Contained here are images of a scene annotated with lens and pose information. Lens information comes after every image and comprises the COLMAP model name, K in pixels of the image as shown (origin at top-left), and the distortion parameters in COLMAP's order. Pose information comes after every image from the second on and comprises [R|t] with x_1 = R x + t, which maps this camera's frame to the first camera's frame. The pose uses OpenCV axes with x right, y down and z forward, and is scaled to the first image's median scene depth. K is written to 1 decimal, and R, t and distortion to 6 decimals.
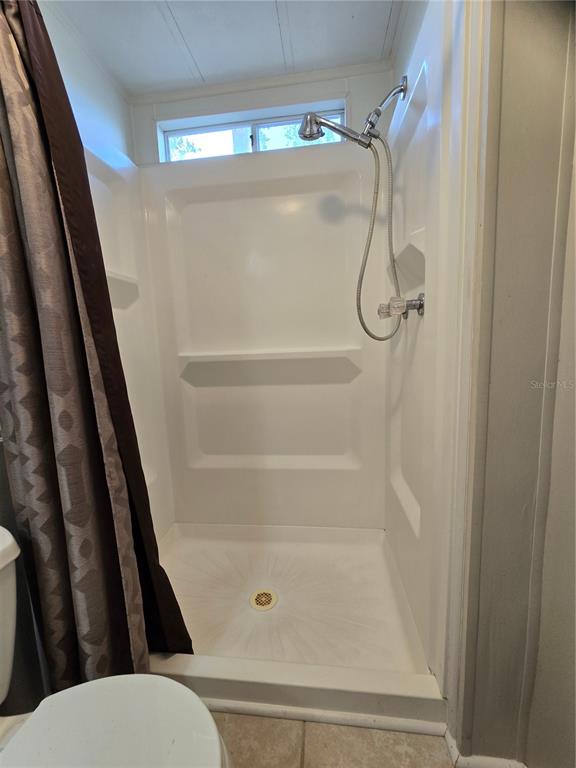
lens RADIAL K [[315.2, 0, 285.7], [0, 315.2, 381.3], [0, 0, 1]] dist [-0.000601, 0.000617]
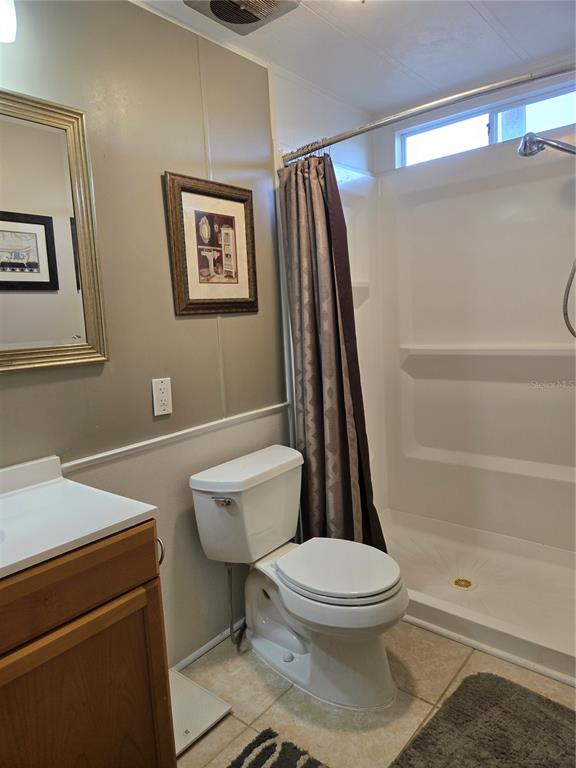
lens RADIAL K [[511.6, 0, 280.9], [0, 511.6, 381.8], [0, 0, 1]] dist [0.070973, -0.056662]
pose [[0.836078, 0.068976, -0.544257, 0.596442], [-0.054264, 0.997597, 0.043069, -0.043847], [0.545920, -0.006475, 0.837812, -1.464208]]
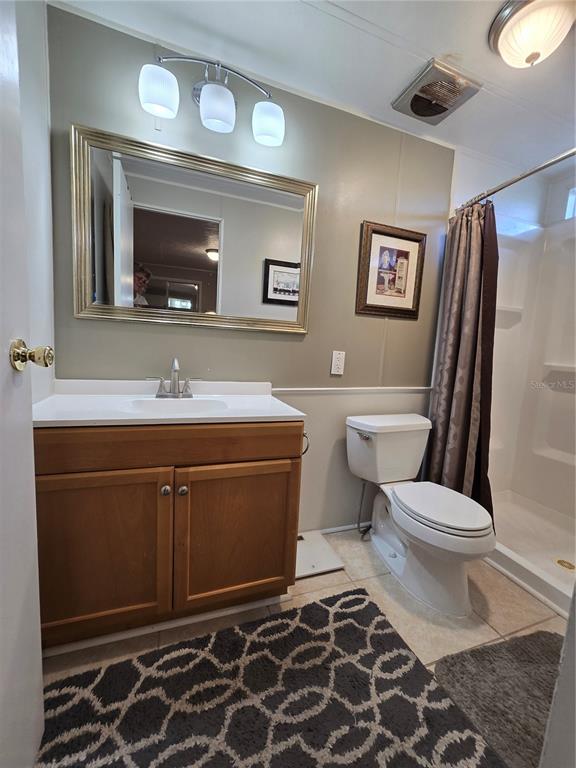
lens RADIAL K [[315.2, 0, 287.1], [0, 315.2, 383.0], [0, 0, 1]] dist [-0.000601, 0.000617]
pose [[0.450111, 0.173835, -0.875889, 0.736262], [-0.189753, 0.977087, 0.096407, 0.153452], [0.872579, 0.122809, 0.472784, -1.171018]]
